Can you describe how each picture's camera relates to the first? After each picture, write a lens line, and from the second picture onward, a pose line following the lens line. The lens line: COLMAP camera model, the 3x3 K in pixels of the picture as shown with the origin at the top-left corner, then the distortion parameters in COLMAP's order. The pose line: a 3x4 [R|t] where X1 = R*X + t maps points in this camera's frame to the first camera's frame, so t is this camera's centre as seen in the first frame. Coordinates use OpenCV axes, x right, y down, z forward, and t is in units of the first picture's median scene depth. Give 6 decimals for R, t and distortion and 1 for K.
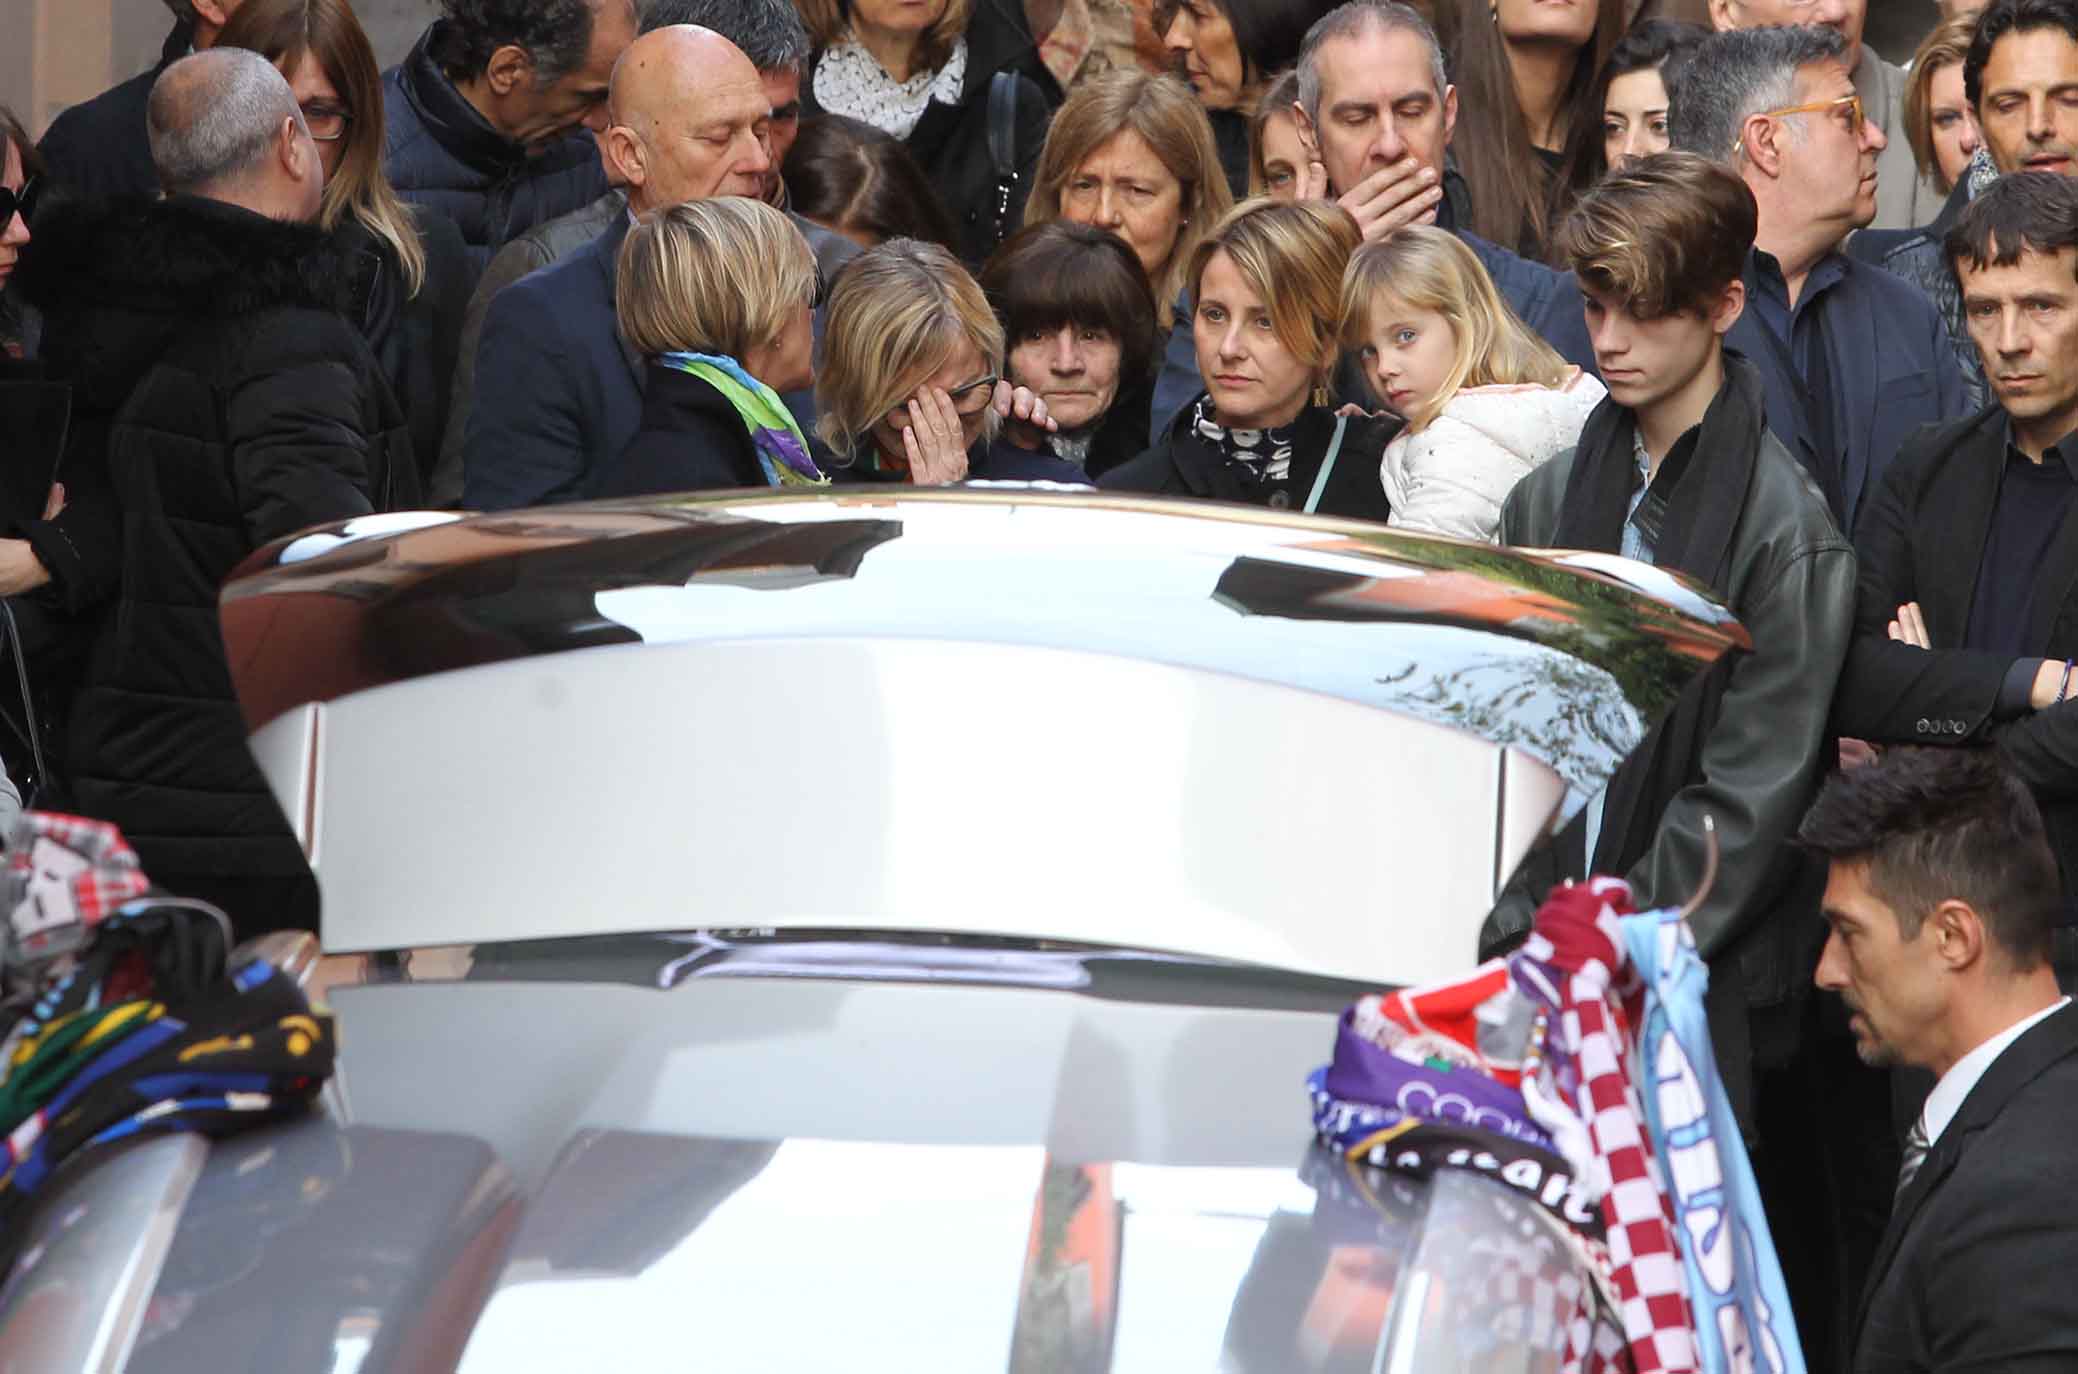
lens RADIAL K [[15403.4, 0, 1039.0], [0, 15403.4, 687.0], [0, 0, 1]] dist [0.030978, 1.606292]
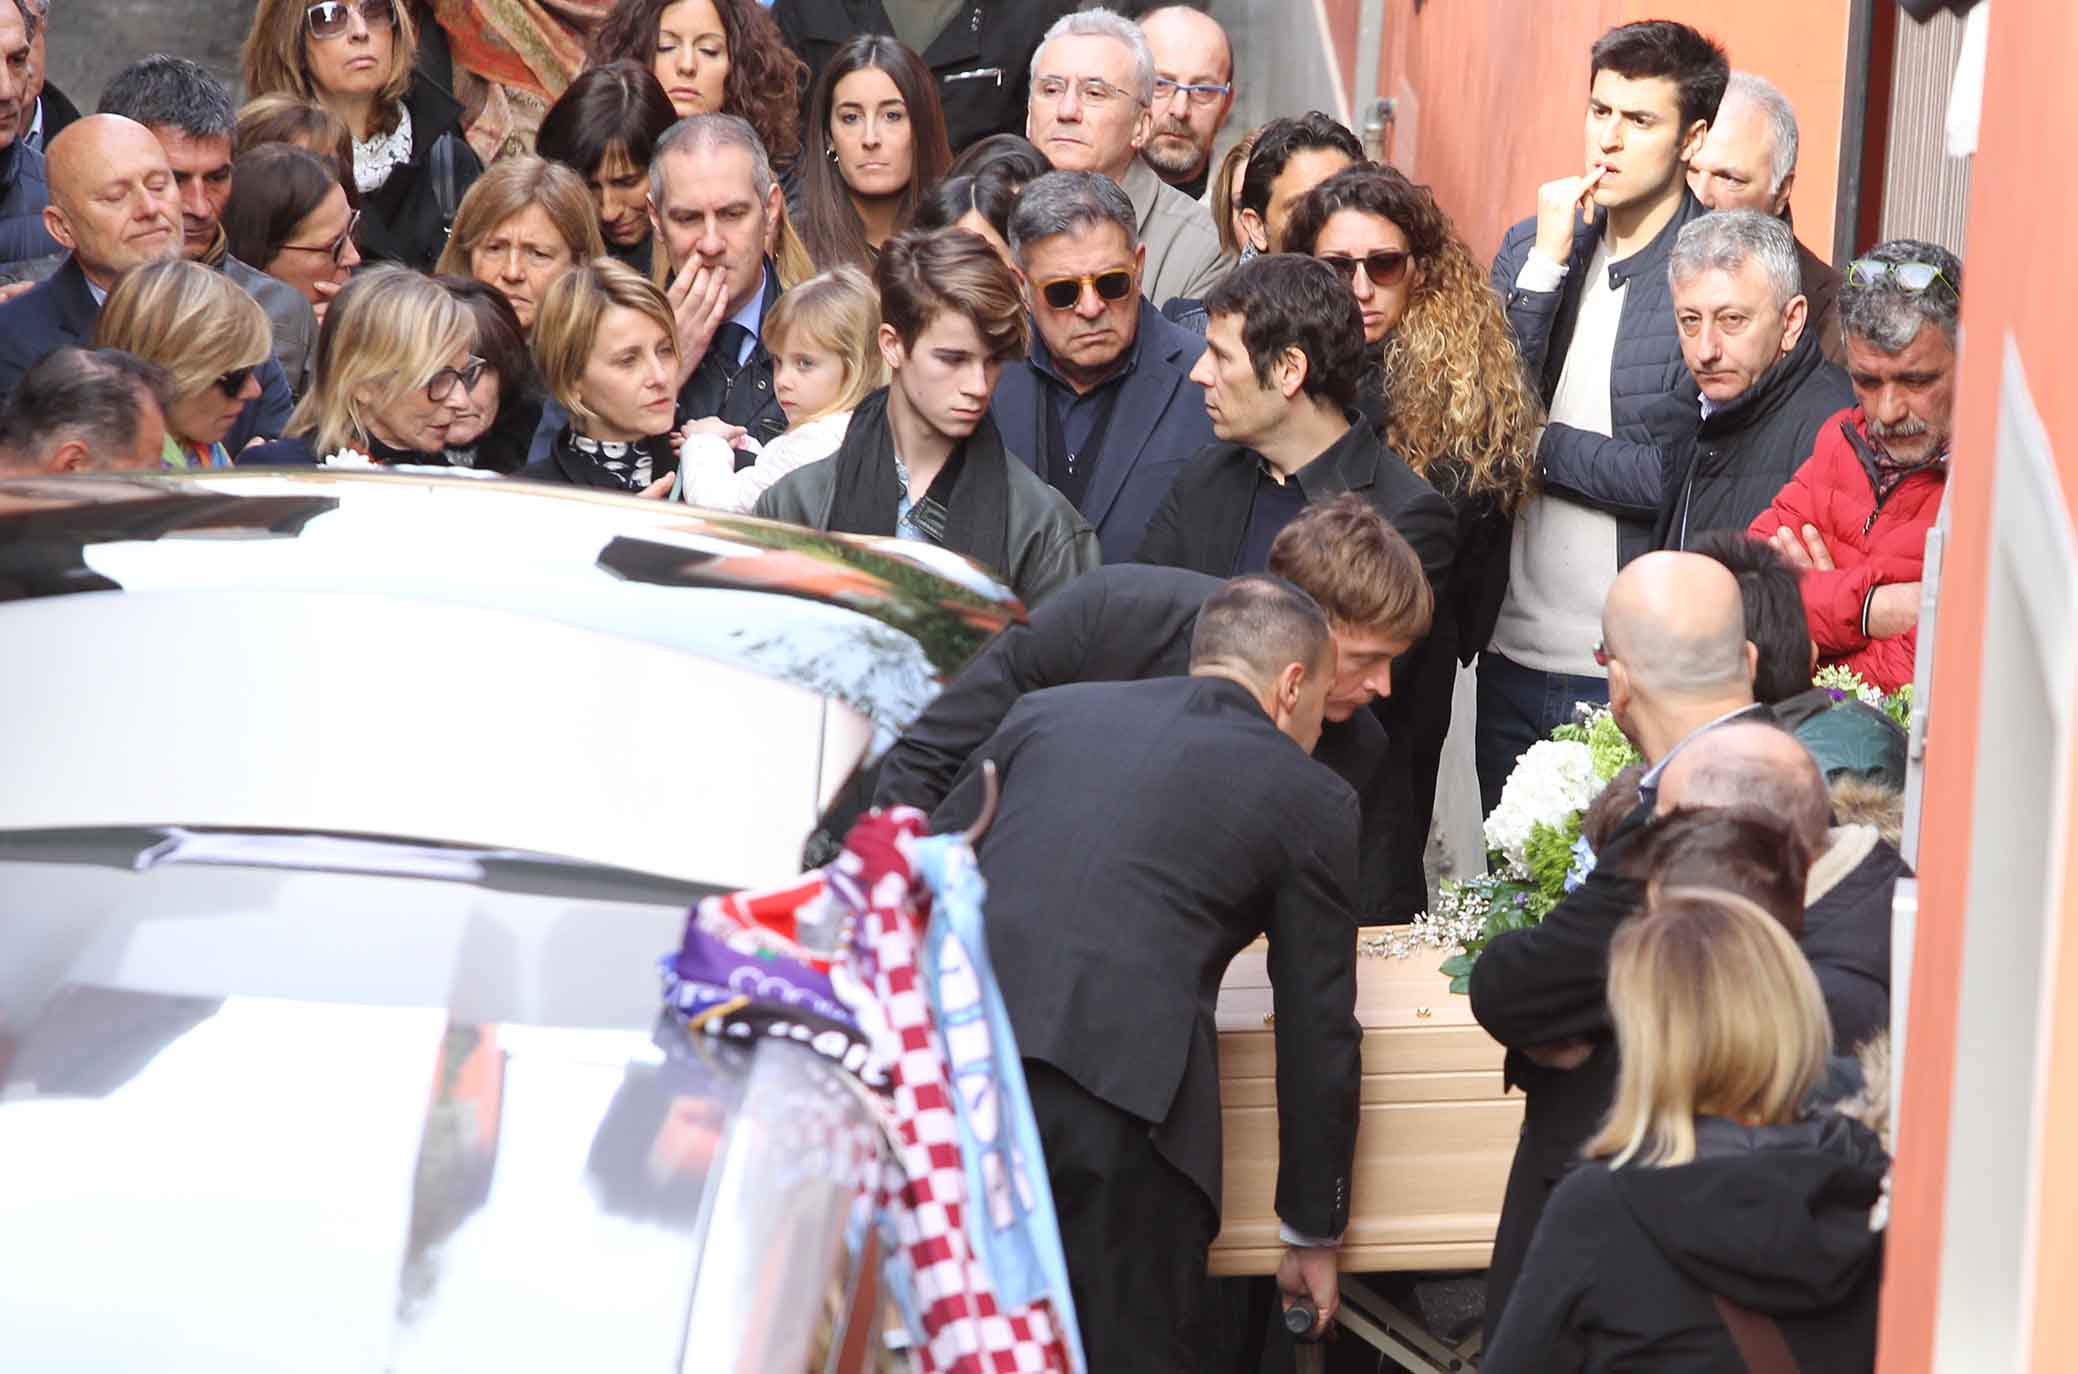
lens RADIAL K [[15549.1, 0, 1039.2], [0, 15549.1, 594.3], [0, 0, 1]] dist [-10.234735, 1544.260955]
pose [[0.998673, 0.035033, 0.037744, 0.000428], [-0.034850, 0.999377, -0.005494, 0.001965], [-0.037913, 0.004172, 0.999272, -0.228546]]
